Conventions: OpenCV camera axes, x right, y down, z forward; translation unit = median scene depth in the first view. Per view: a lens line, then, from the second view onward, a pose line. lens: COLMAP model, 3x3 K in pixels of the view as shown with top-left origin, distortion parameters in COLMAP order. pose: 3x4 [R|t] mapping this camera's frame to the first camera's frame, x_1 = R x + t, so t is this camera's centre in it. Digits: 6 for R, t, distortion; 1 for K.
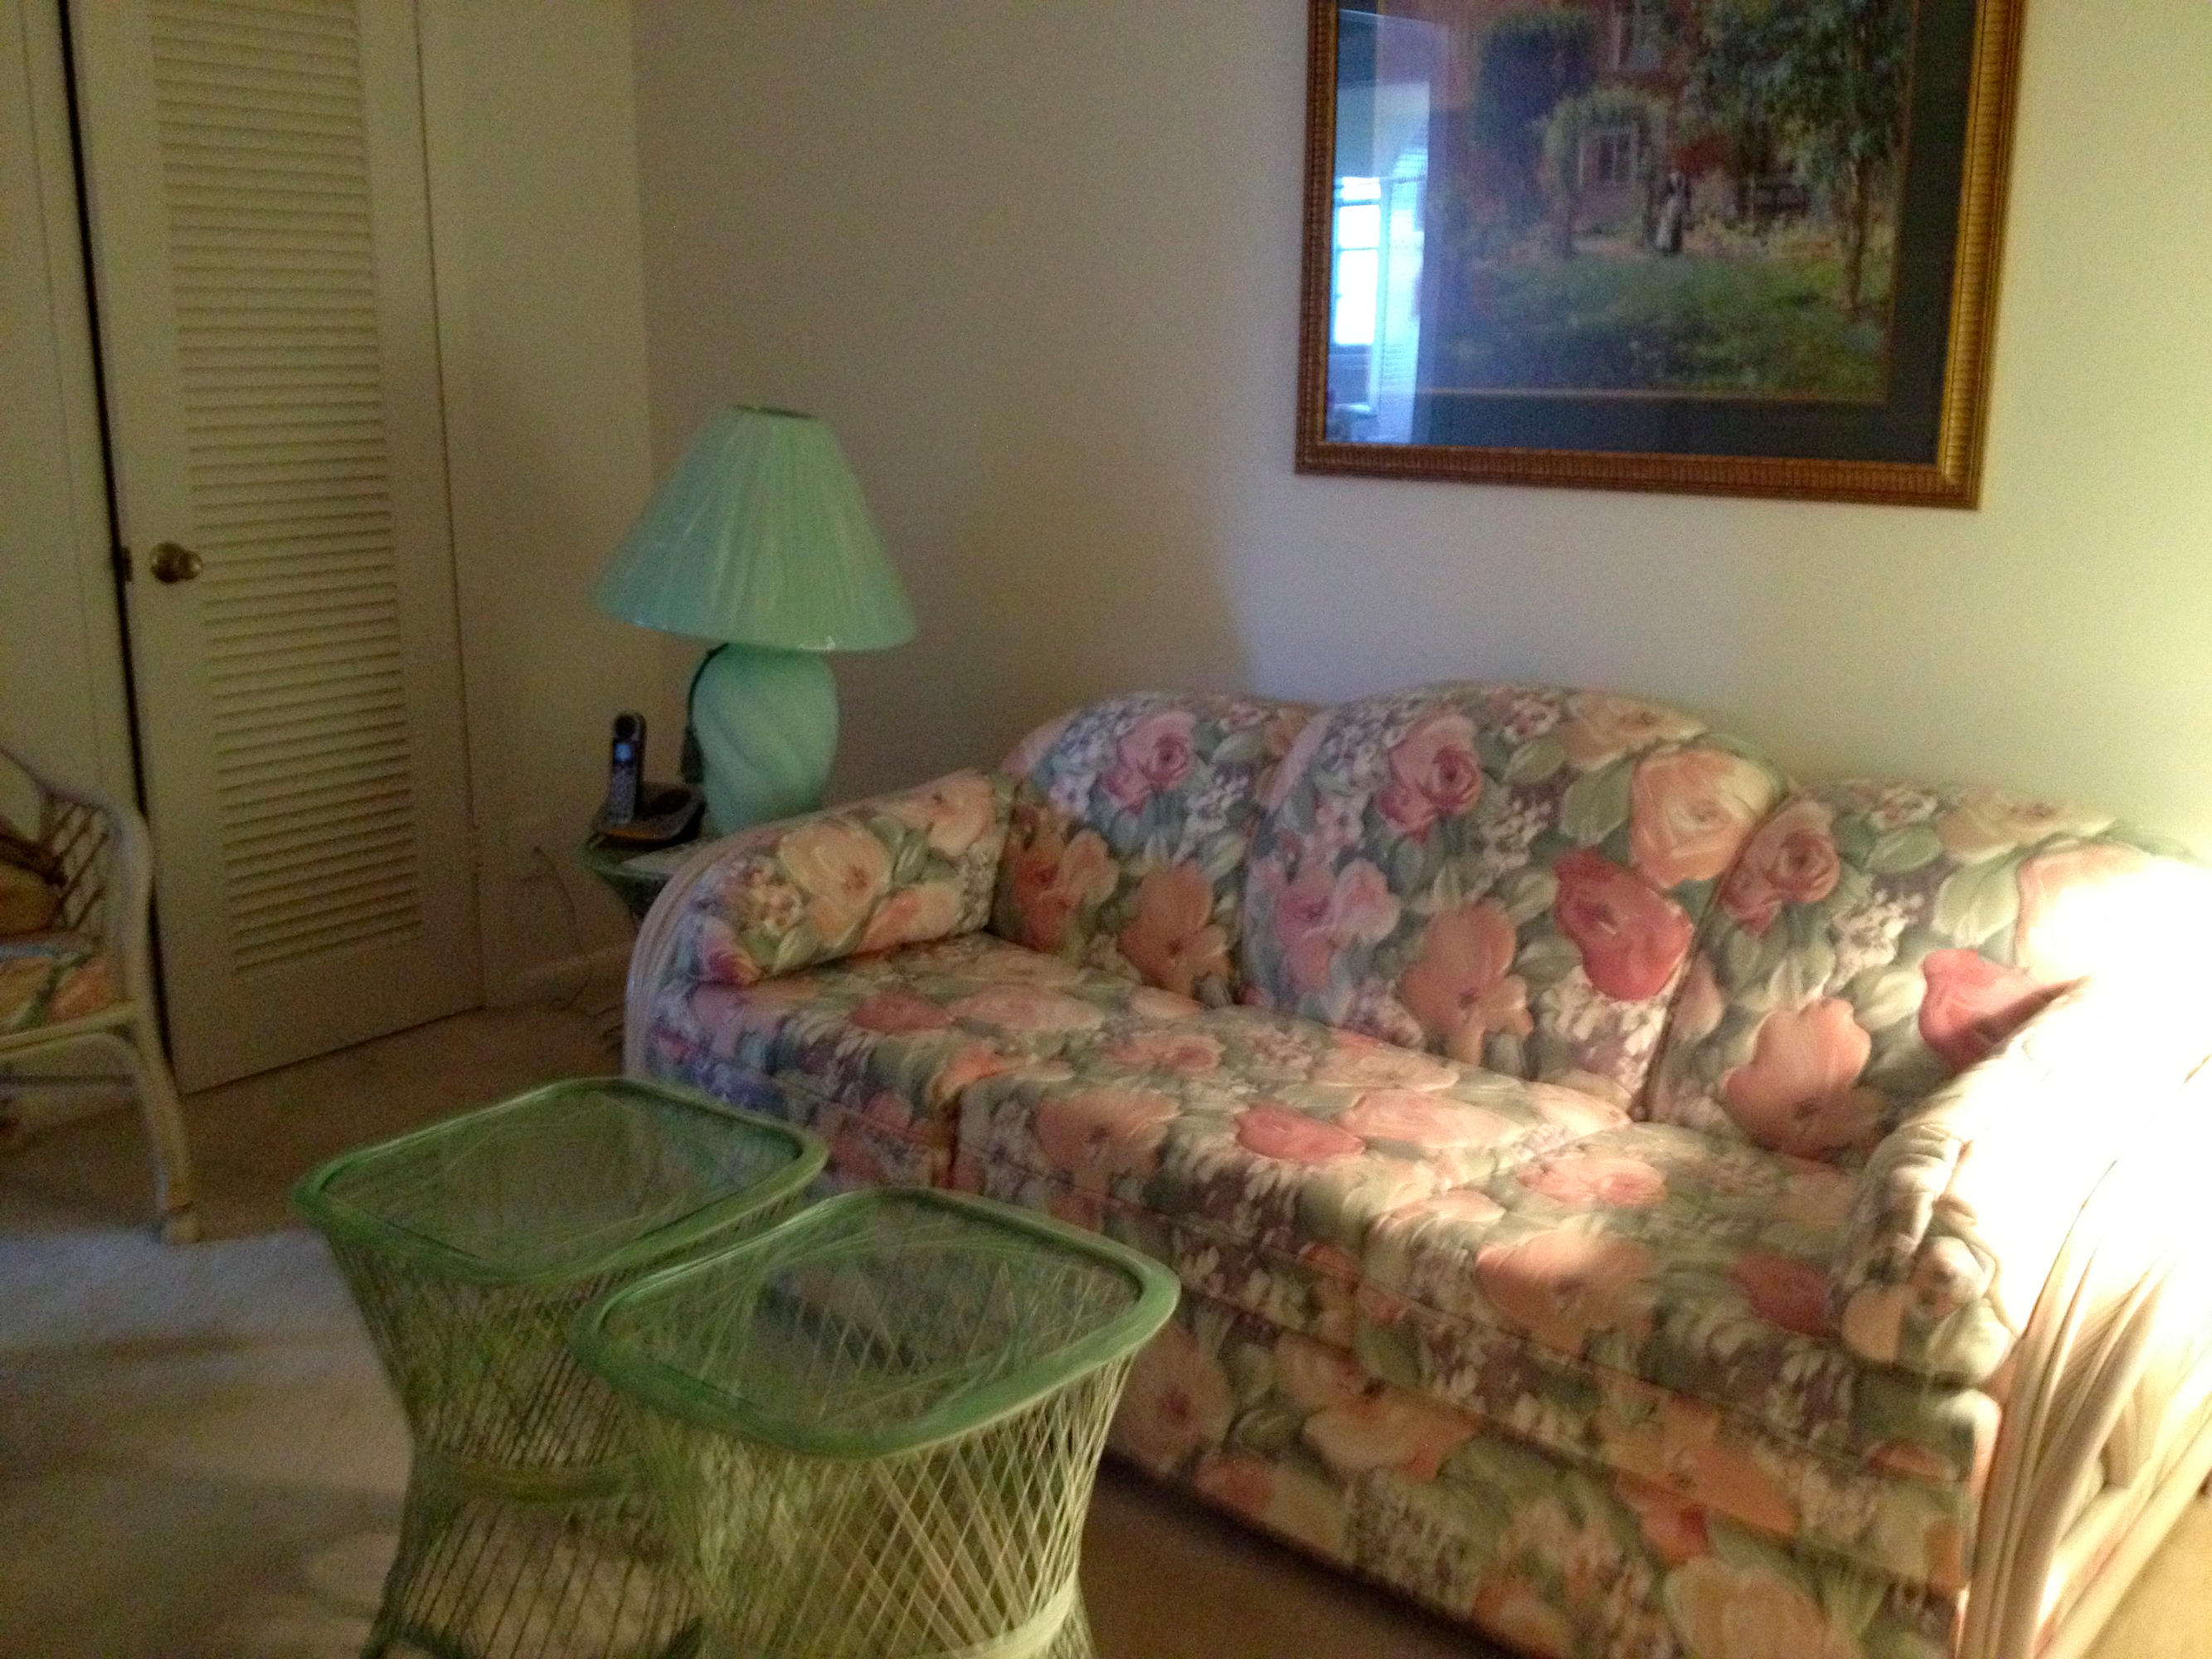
lens RADIAL K [[2054.4, 0, 1103.1], [0, 2054.4, 845.1], [0, 0, 1]] dist [0.184602, -0.436538]
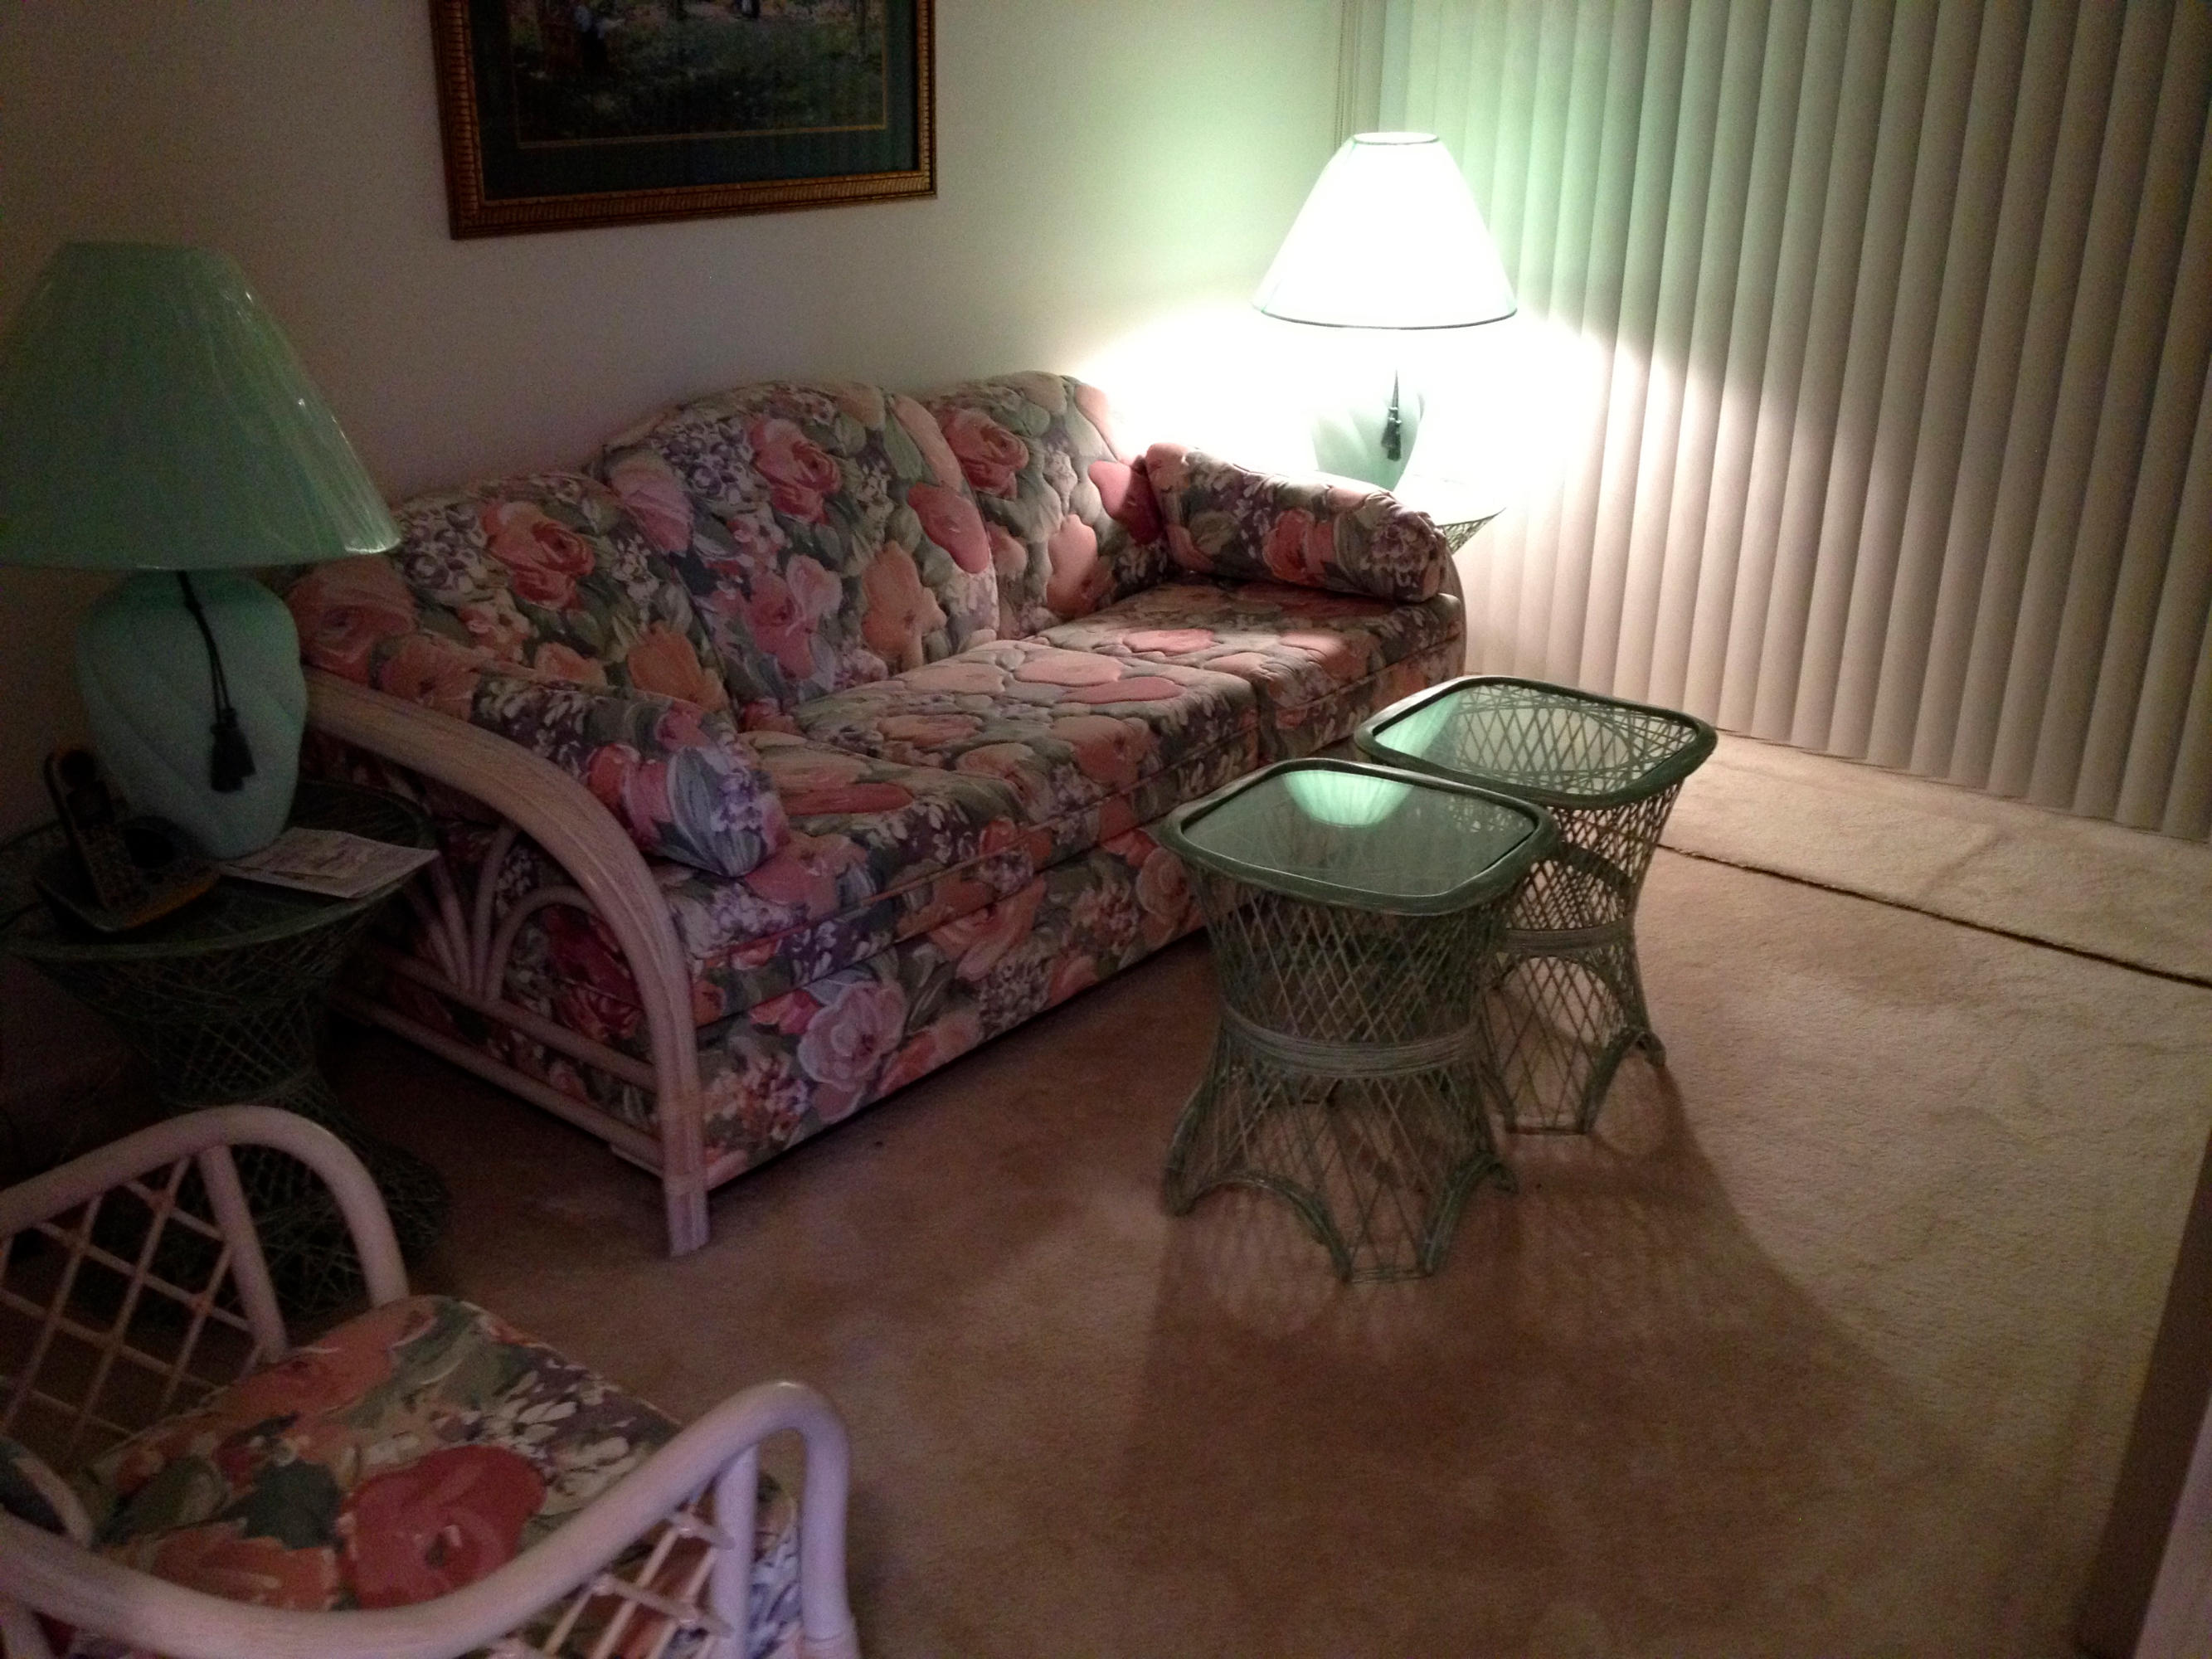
lens RADIAL K [[2054.4, 0, 1103.1], [0, 2054.4, 845.1], [0, 0, 1]] dist [0.184602, -0.436538]
pose [[-0.040658, -0.389800, 0.920002, -1.103903], [0.222799, 0.894043, 0.388648, -0.282585], [-0.974016, 0.220777, 0.050497, 0.847314]]
